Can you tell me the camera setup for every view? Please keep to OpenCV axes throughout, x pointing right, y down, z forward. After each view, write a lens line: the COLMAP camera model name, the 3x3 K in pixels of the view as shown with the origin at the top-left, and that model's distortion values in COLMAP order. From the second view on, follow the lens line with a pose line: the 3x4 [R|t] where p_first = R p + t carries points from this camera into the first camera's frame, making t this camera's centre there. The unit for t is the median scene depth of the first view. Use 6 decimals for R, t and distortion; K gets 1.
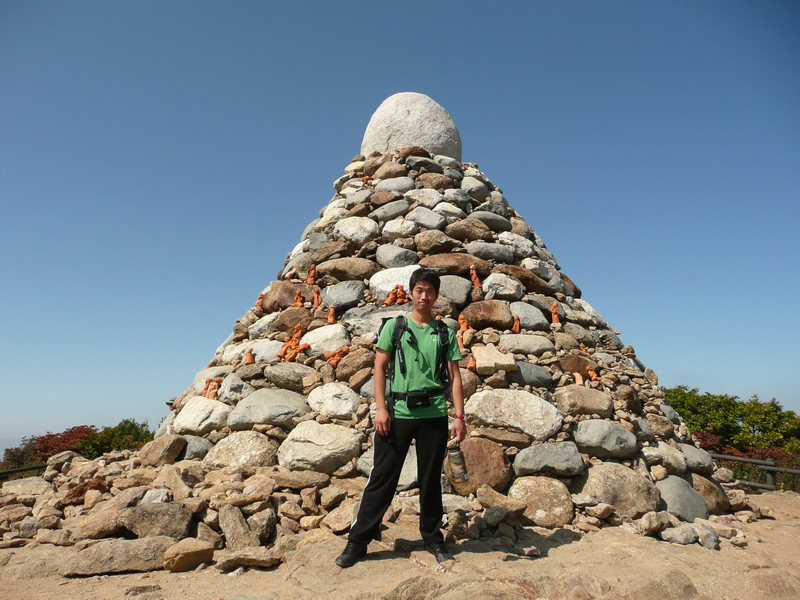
lens RADIAL K [[662.2, 0, 400.0], [0, 662.2, 300.0], [0, 0, 1]] dist [-0.014840, -0.002896]
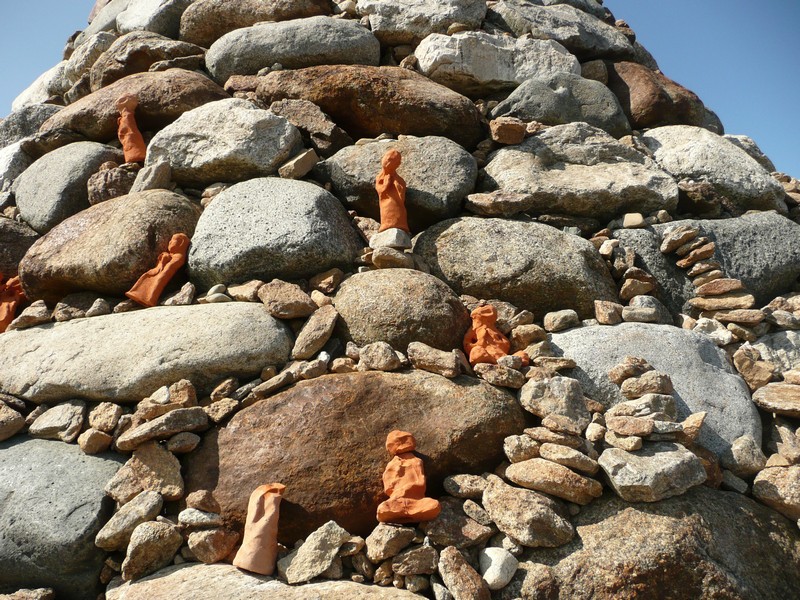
lens RADIAL K [[662.2, 0, 400.0], [0, 662.2, 300.0], [0, 0, 1]] dist [-0.014840, -0.002896]
pose [[0.848639, -0.116266, -0.516036, 0.435166], [0.168136, 0.984242, 0.054749, 0.056144], [0.501539, -0.133227, 0.854815, 0.923682]]
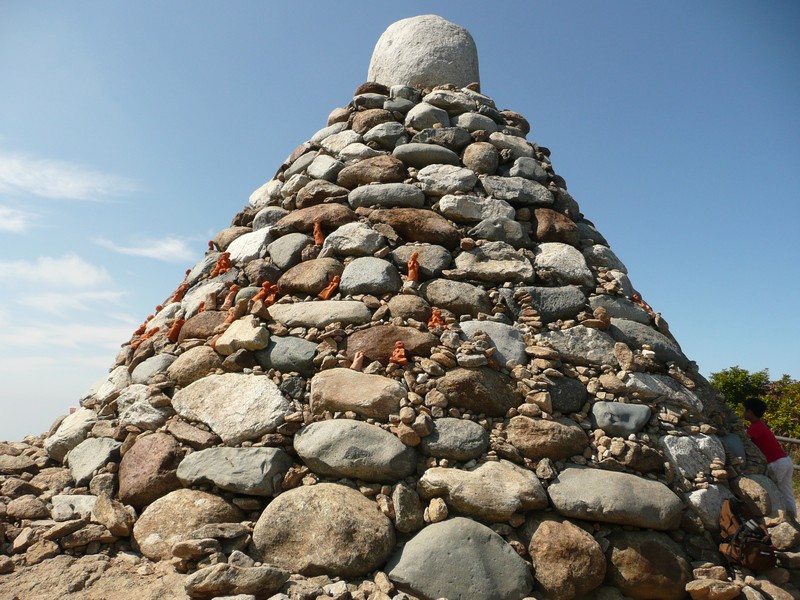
lens RADIAL K [[662.2, 0, 400.0], [0, 662.2, 300.0], [0, 0, 1]] dist [-0.014840, -0.002896]
pose [[0.778548, -0.064943, -0.624216, 0.788282], [0.076212, 0.997054, -0.008679, 0.070549], [0.622941, -0.040816, 0.781203, 0.521221]]
